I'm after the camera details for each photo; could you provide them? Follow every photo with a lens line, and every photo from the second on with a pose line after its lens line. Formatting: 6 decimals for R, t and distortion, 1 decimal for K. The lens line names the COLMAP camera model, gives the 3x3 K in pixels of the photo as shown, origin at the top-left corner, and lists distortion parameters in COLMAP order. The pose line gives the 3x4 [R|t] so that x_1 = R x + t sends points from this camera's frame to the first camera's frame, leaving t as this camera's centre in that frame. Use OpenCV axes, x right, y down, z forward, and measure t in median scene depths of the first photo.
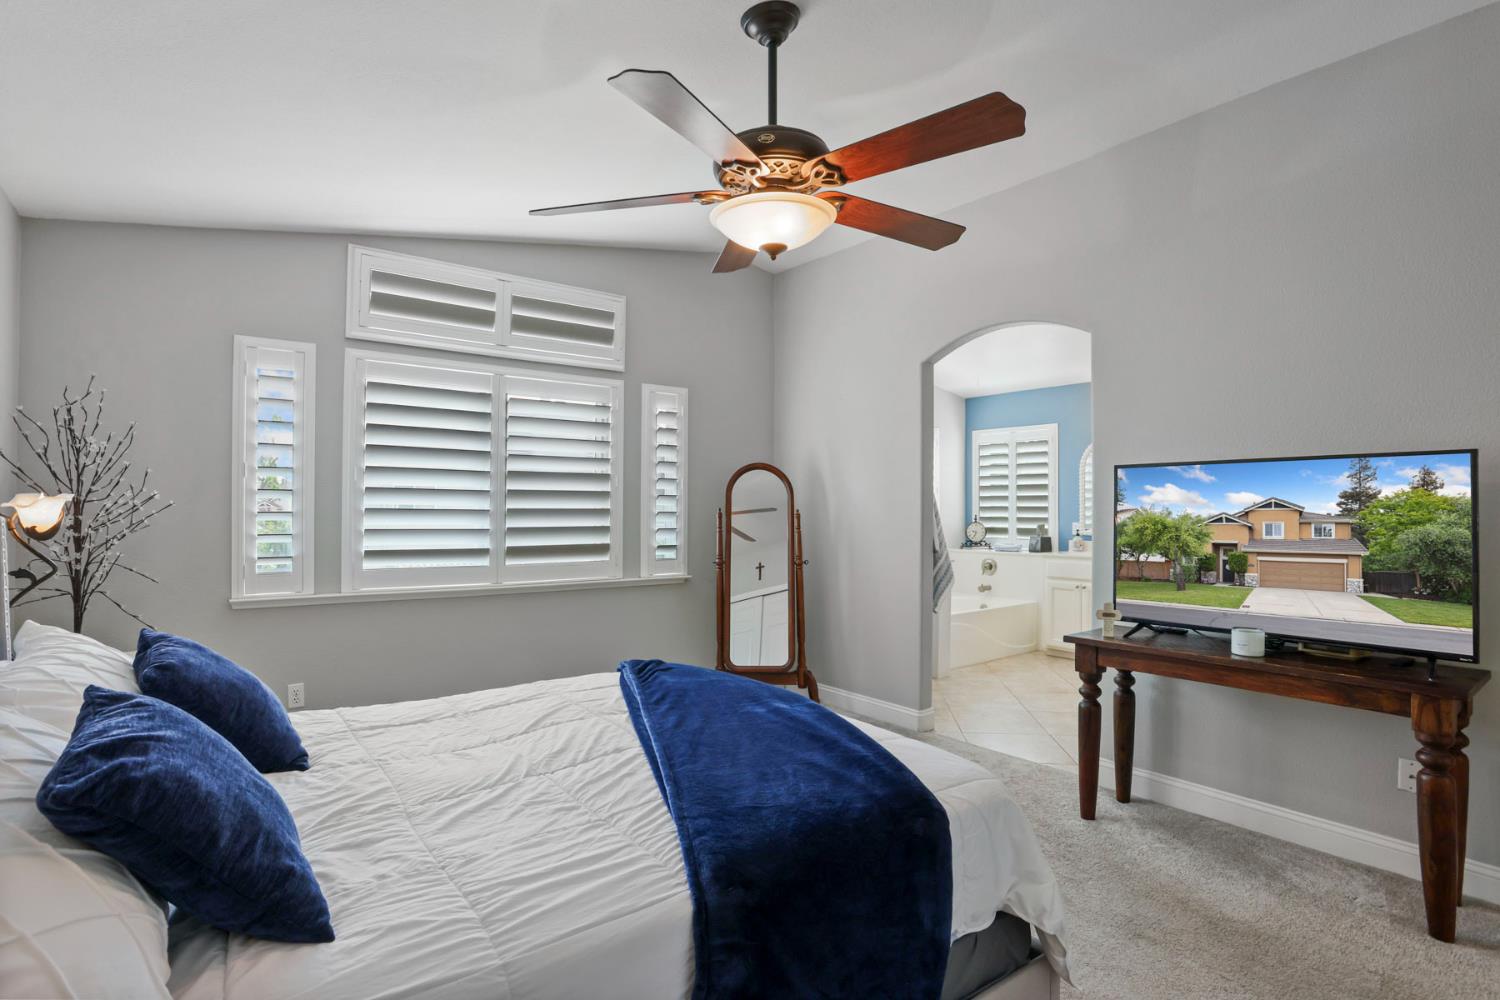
lens RADIAL K [[748.2, 0, 747.7], [0, 748.2, 513.6], [0, 0, 1]] dist [-0.072886, 0.030289]
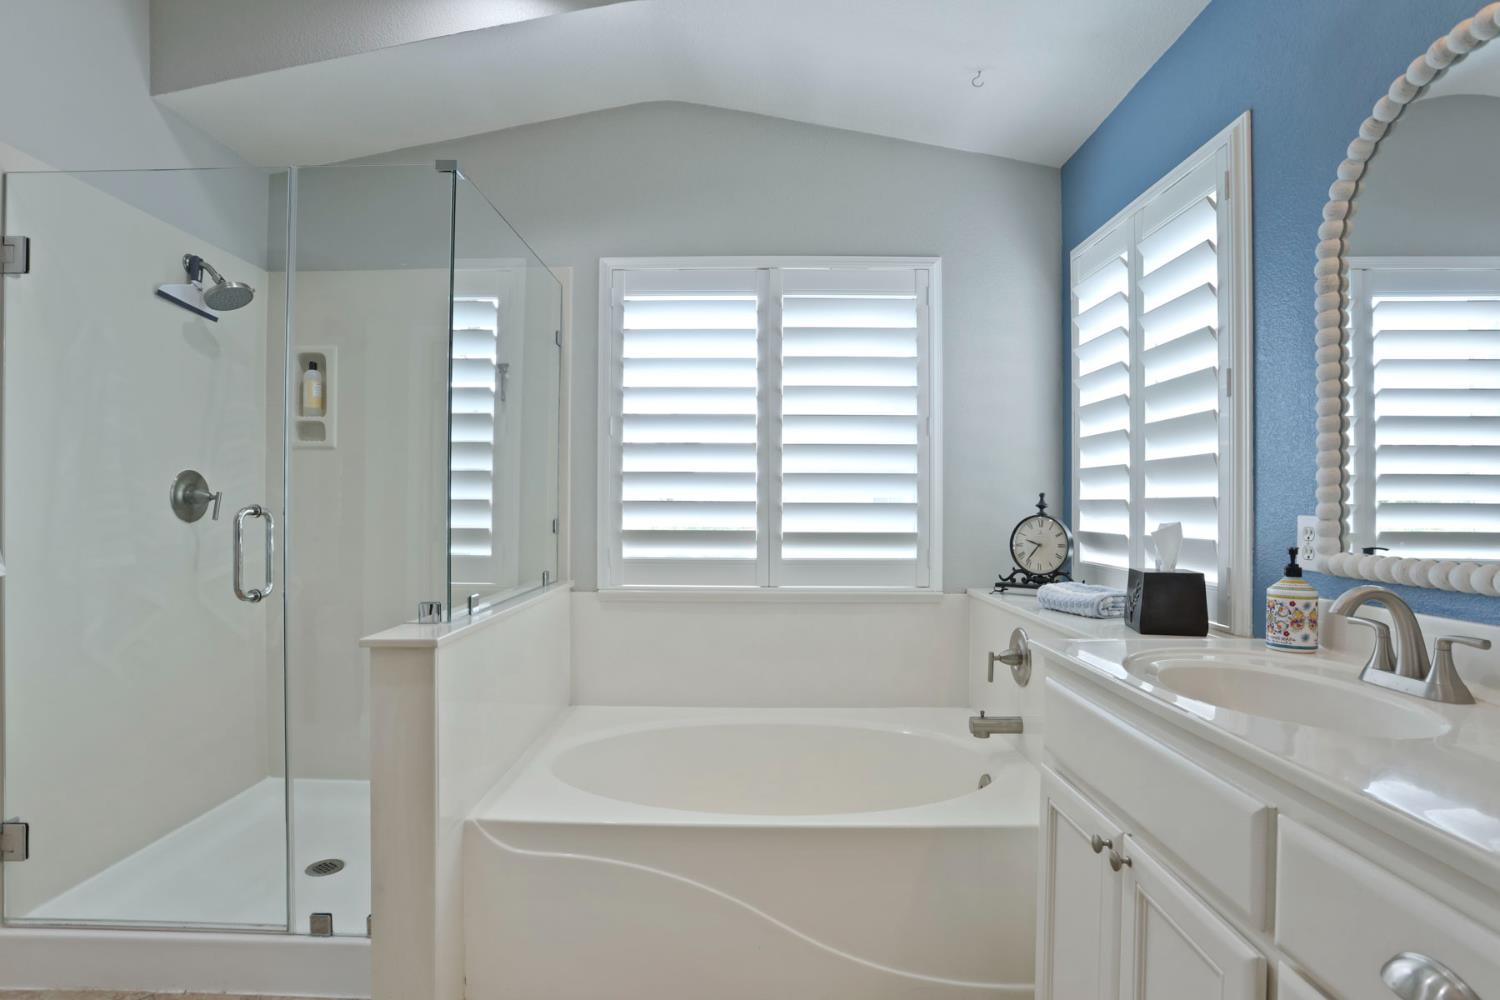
lens RADIAL K [[748.2, 0, 747.7], [0, 748.2, 513.6], [0, 0, 1]] dist [-0.072886, 0.030289]
pose [[0.756910, 0.004704, -0.653502, 0.437592], [-0.001371, 0.999983, 0.005610, 0.009714], [0.653518, -0.003350, 0.756904, 0.689362]]
